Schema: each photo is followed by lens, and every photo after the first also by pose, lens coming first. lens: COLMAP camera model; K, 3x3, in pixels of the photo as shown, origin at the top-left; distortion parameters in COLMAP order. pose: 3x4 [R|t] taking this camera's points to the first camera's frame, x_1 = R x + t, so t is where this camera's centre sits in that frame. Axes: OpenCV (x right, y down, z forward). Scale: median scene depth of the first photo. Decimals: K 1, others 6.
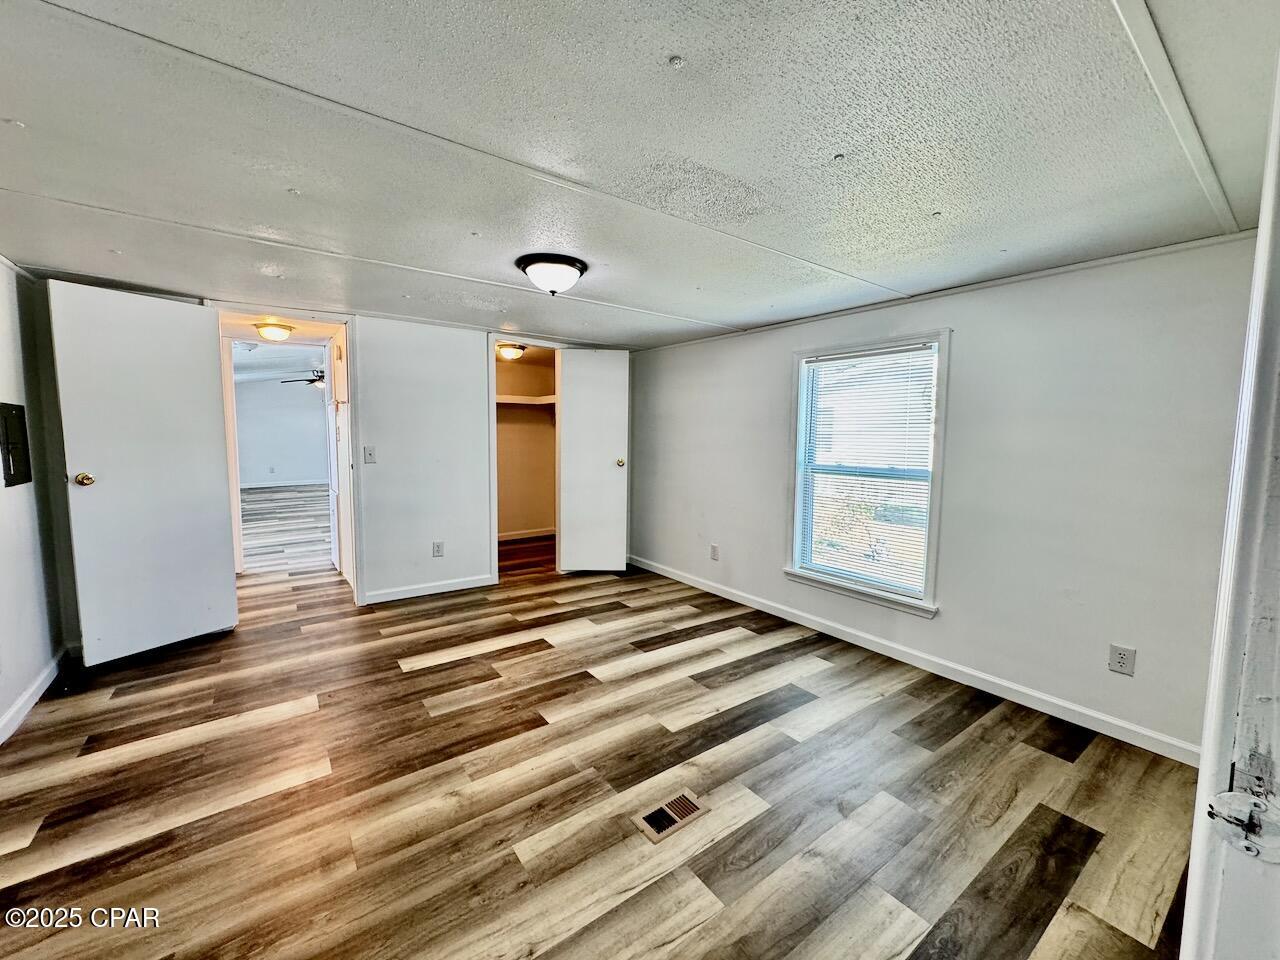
lens RADIAL K [[512.3, 0, 639.8], [0, 512.3, 472.0], [0, 0, 1]] dist [-0.003014, 0.000303]
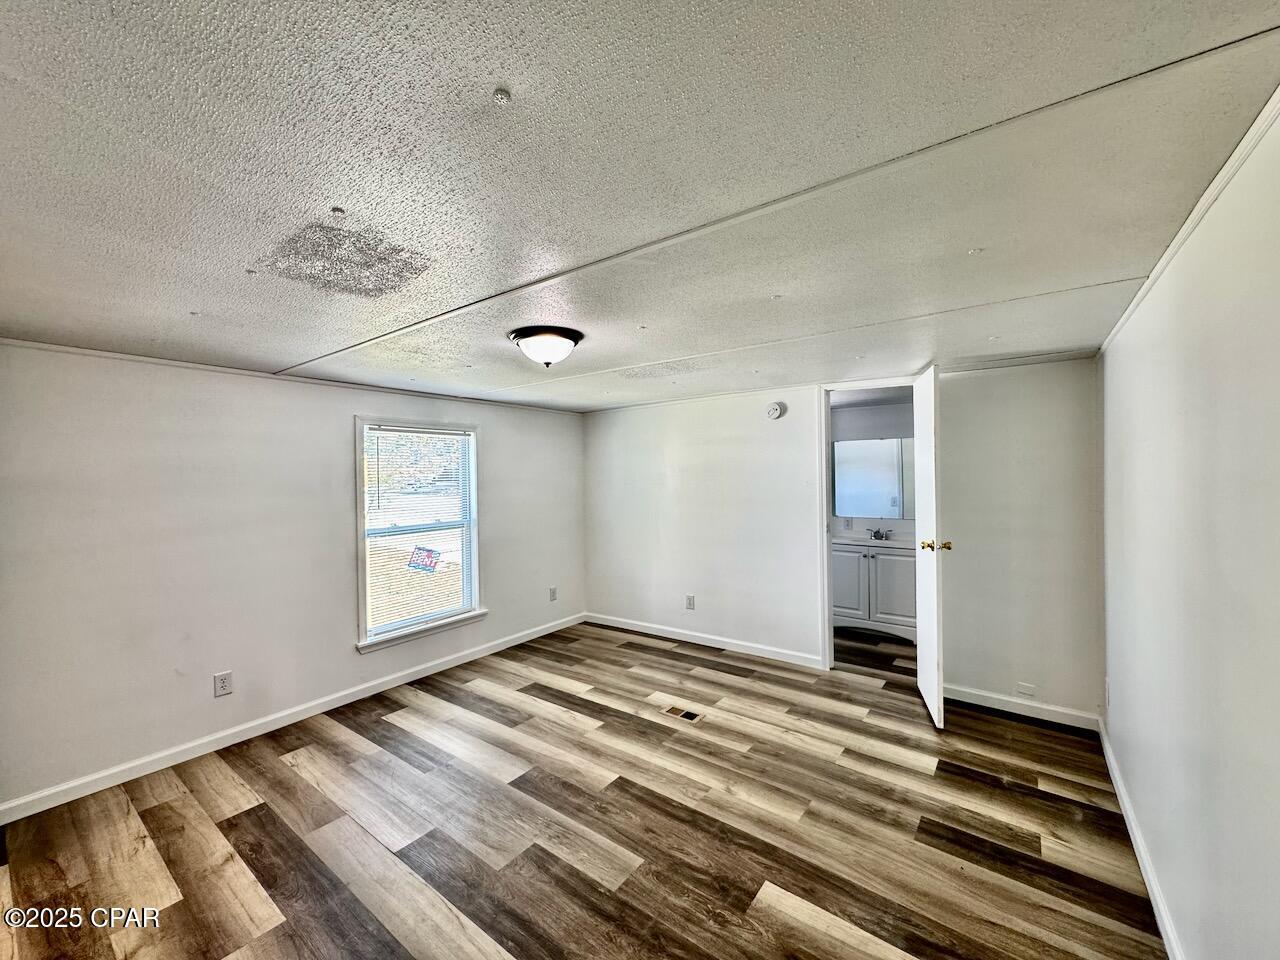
lens RADIAL K [[512.3, 0, 639.8], [0, 512.3, 480.4], [0, 0, 1]] dist [-0.003014, 0.000303]
pose [[-0.292848, -0.019165, 0.955967, -1.081626], [0.082780, 0.995537, 0.045317, -0.157231], [-0.952569, 0.092406, -0.289954, 1.085466]]
